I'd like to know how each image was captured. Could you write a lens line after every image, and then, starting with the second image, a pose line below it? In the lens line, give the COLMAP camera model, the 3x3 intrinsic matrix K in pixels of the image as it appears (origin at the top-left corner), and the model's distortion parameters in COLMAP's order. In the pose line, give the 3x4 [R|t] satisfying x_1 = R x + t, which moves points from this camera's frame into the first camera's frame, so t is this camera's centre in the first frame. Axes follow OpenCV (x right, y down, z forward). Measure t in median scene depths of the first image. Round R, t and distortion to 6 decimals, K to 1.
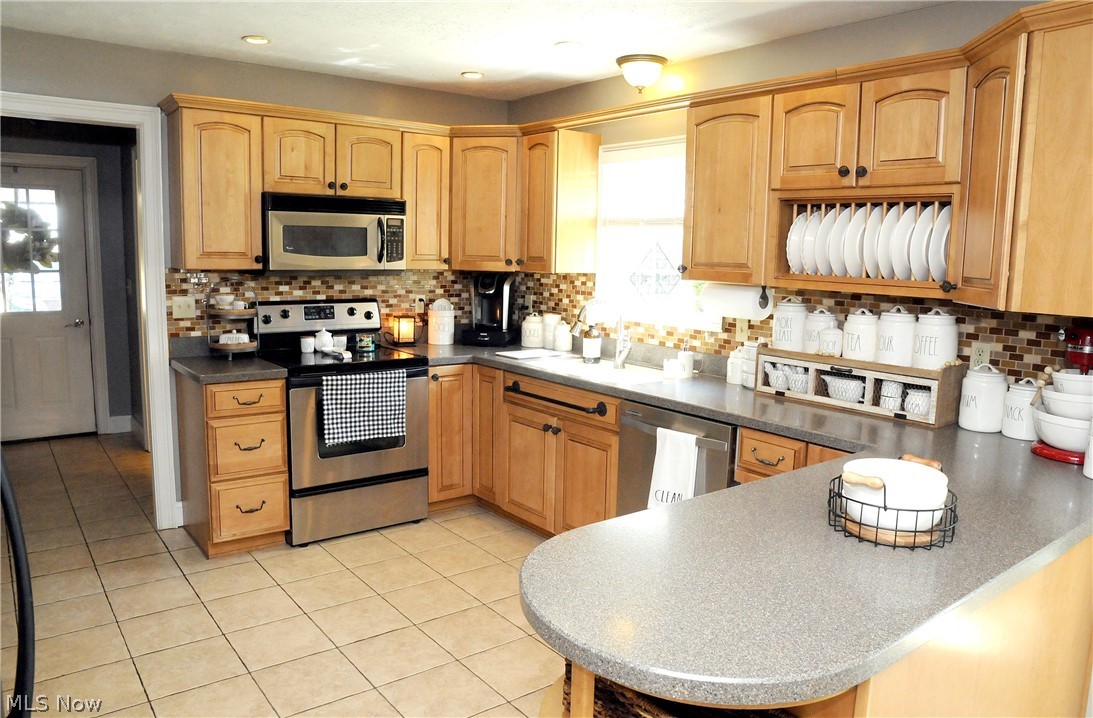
lens RADIAL K [[772.4, 0, 550.0], [0, 772.4, 351.7], [0, 0, 1]] dist [-0.068702, 0.019707]
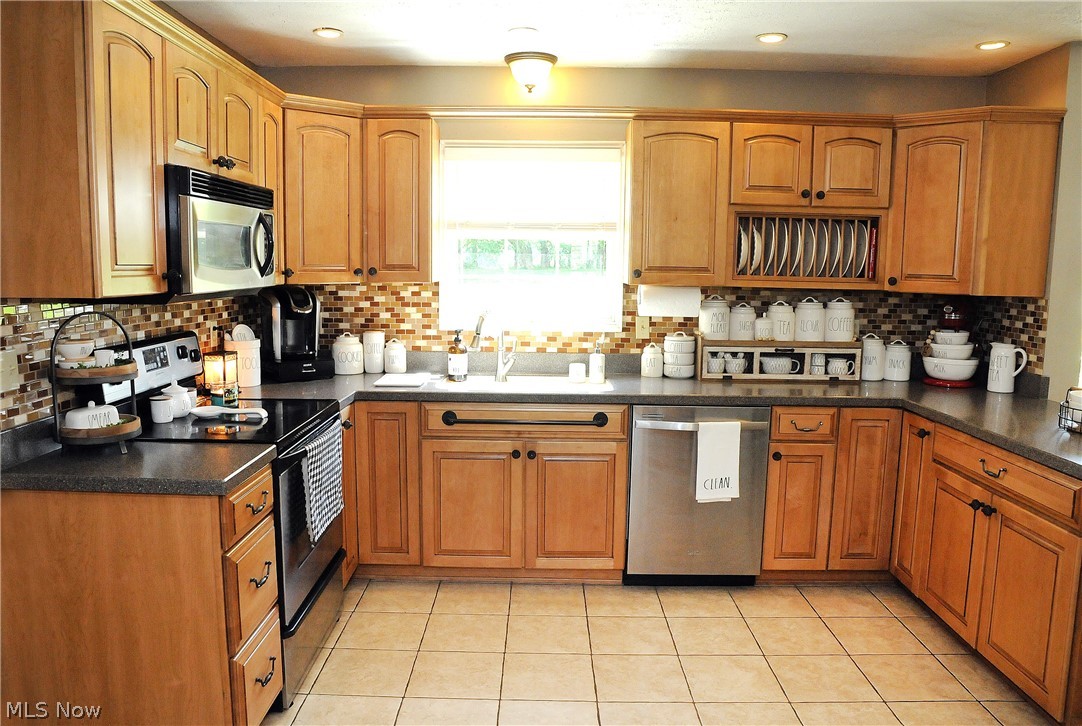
lens RADIAL K [[768.8, 0, 536.6], [0, 768.8, 362.5], [0, 0, 1]] dist [-0.064734, 0.012635]
pose [[0.623577, -0.113882, 0.773422, -0.705964], [0.104484, 0.992598, 0.061914, -0.063915], [-0.774748, 0.042202, 0.630860, 0.433685]]
